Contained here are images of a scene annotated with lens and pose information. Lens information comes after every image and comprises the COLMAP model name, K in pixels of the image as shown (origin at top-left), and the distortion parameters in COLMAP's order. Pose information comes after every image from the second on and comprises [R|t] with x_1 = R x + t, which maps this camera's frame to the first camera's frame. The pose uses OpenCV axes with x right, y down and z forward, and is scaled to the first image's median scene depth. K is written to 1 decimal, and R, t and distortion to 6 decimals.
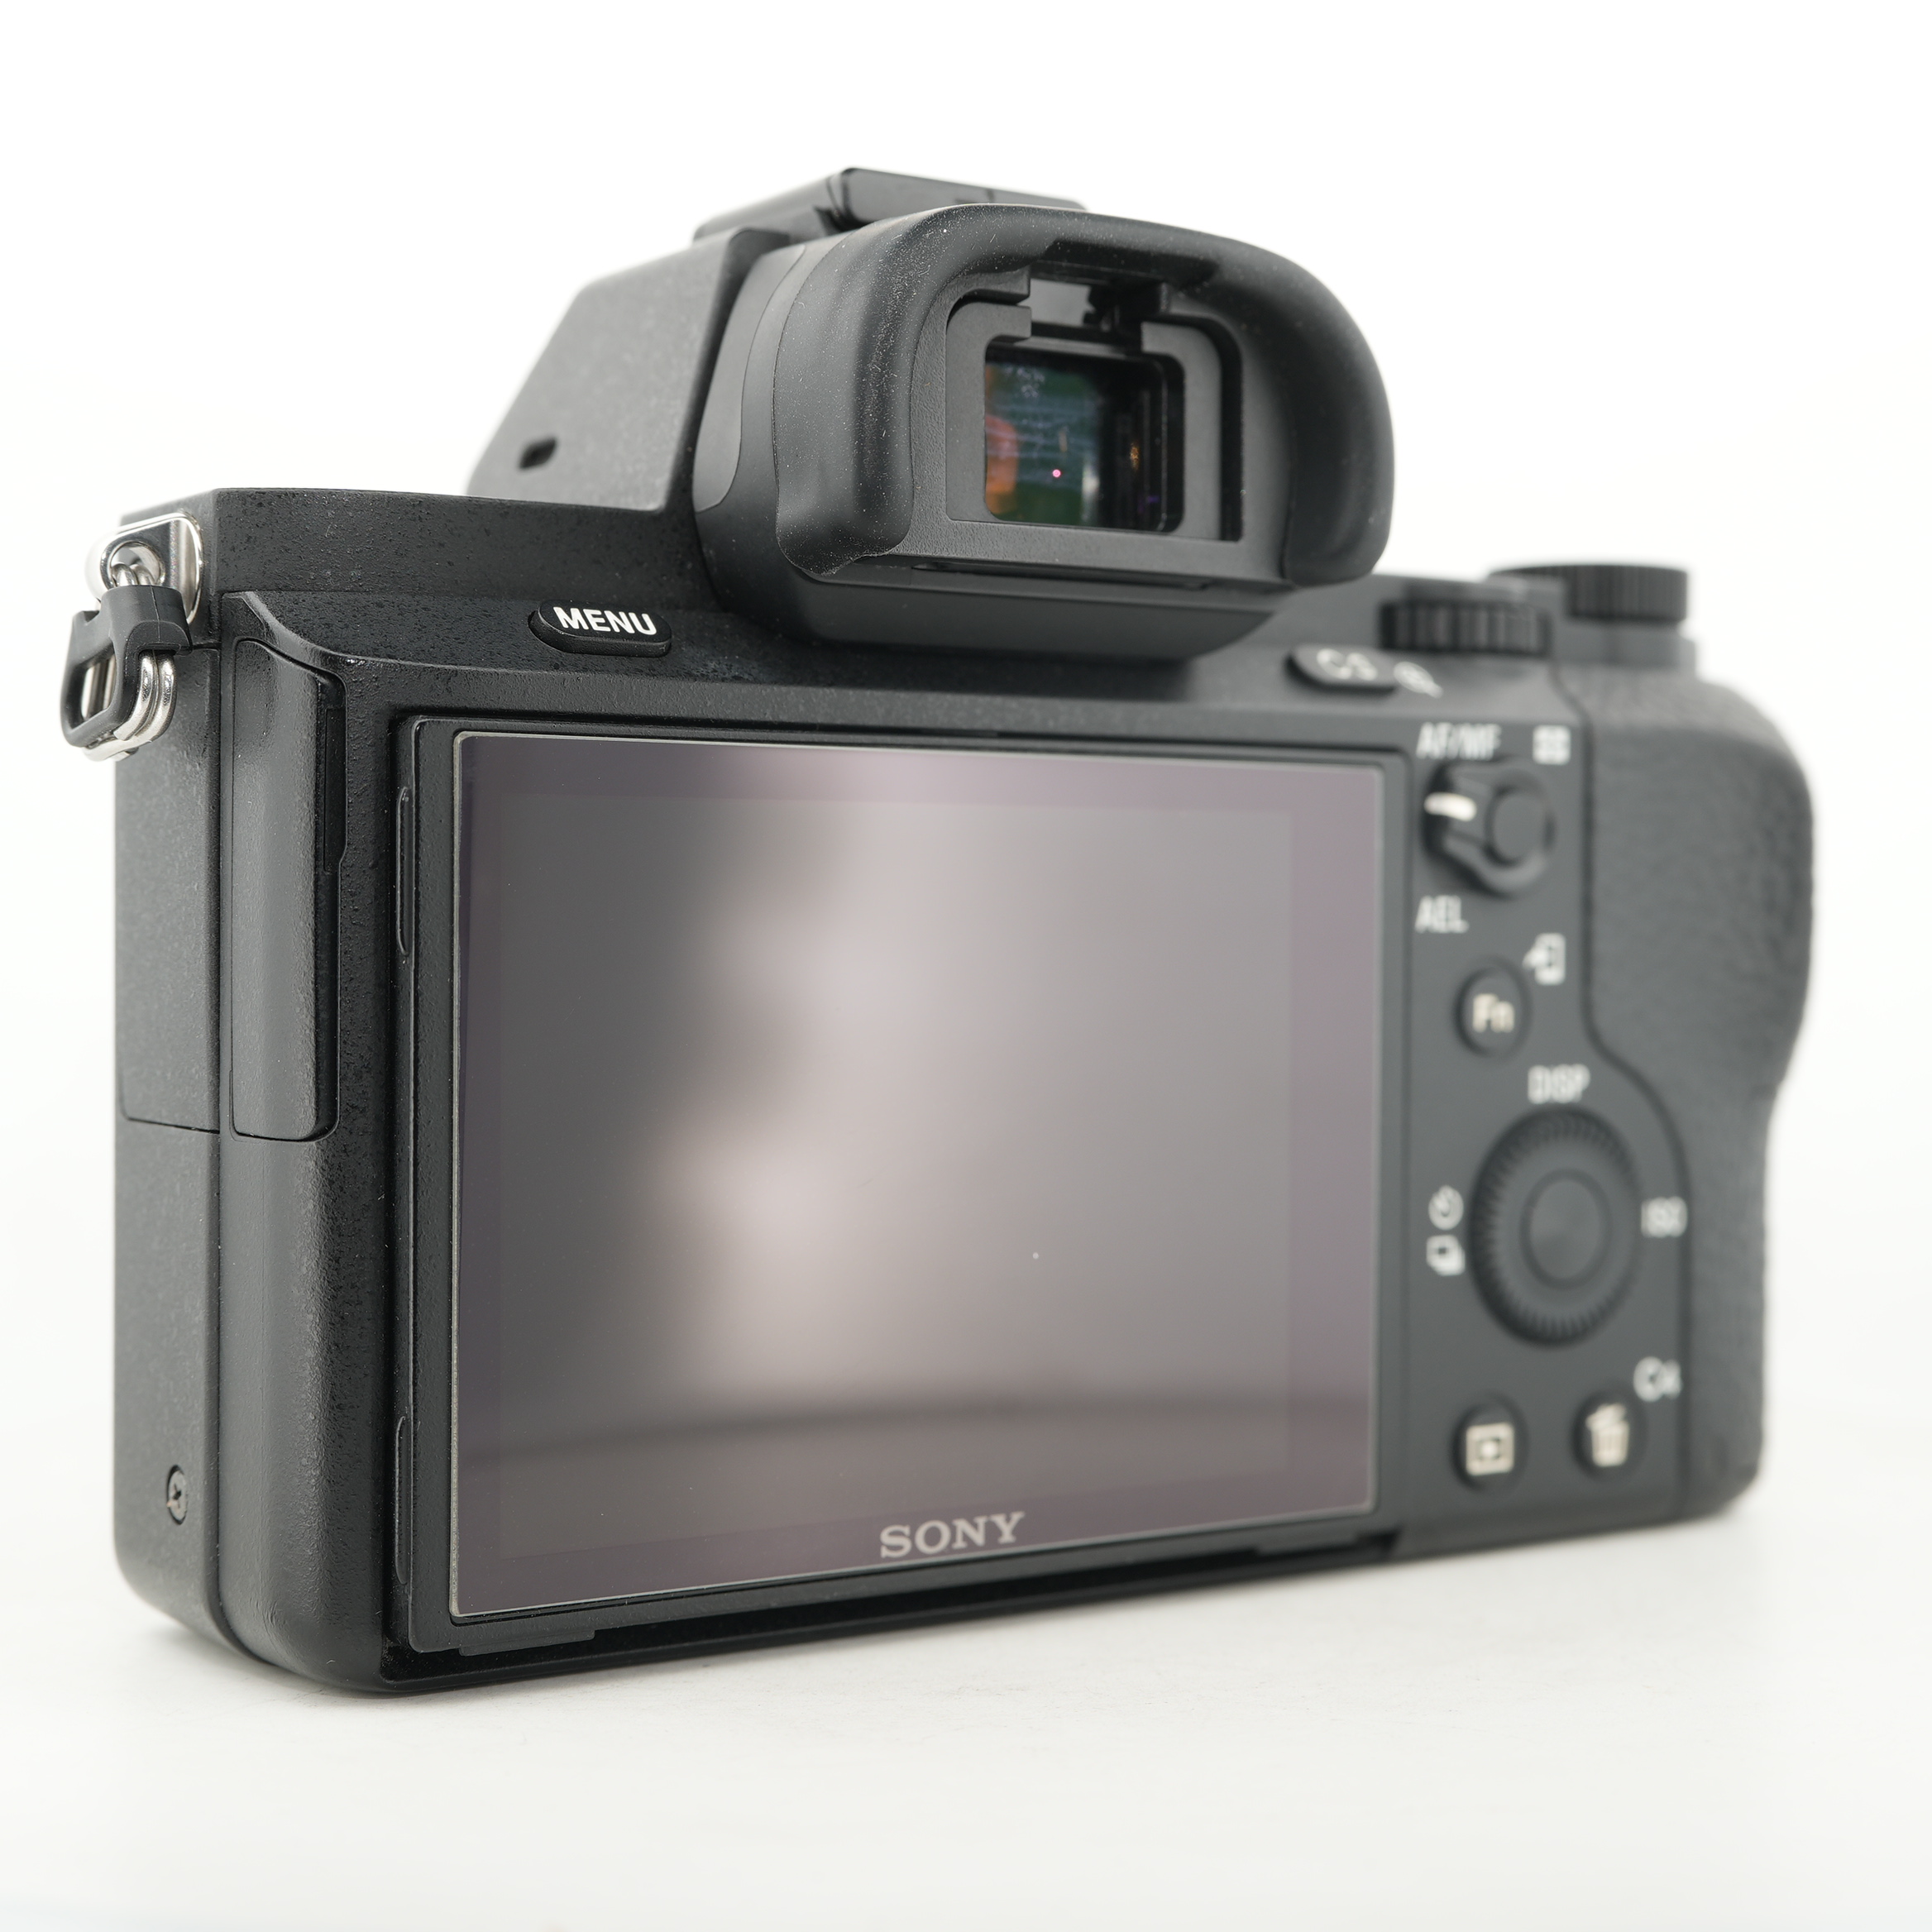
lens RADIAL K [[3390.0, 0, 835.3], [0, 3390.0, 965.5], [0, 0, 1]] dist [-0.008256, 0.083960]
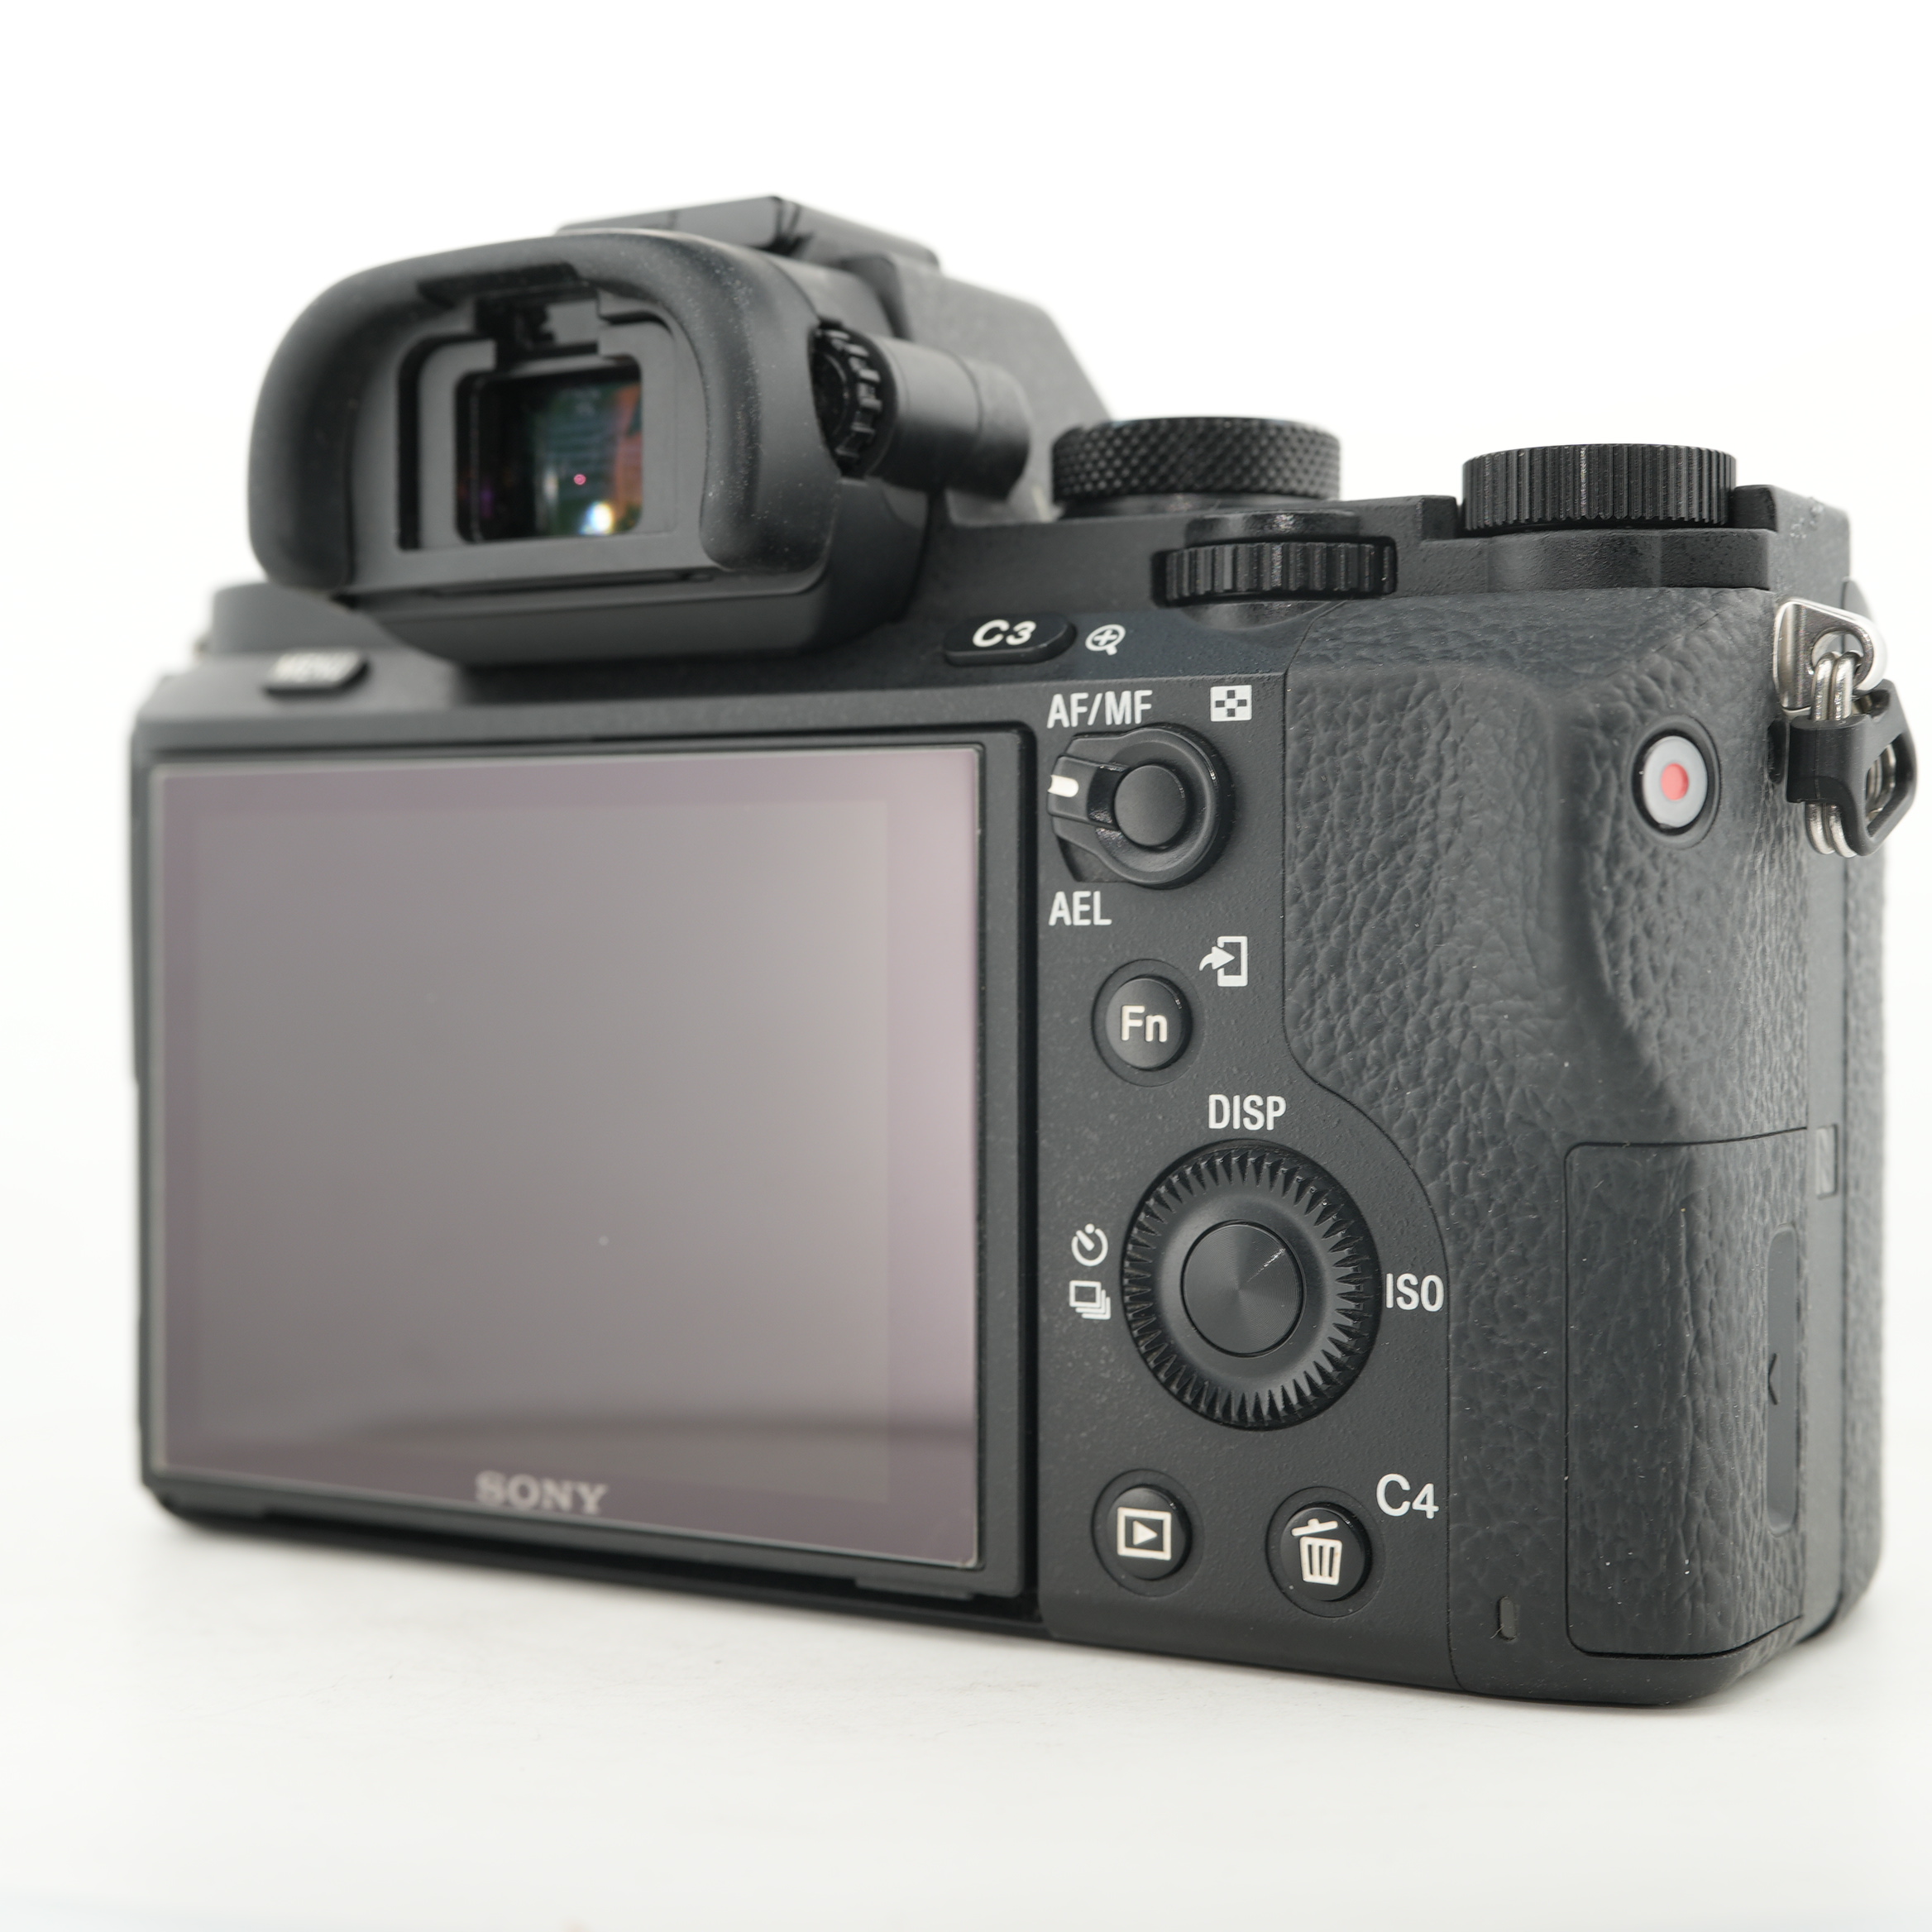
lens RADIAL K [[3266.7, 0, 966.0], [0, 3266.7, 966.0], [0, 0, 1]] dist [-0.002095, -0.046241]
pose [[0.455891, 0.008682, -0.889993, 0.996182], [-0.012575, 0.999915, 0.003313, -0.002995], [0.889947, 0.009681, 0.455962, 0.641414]]
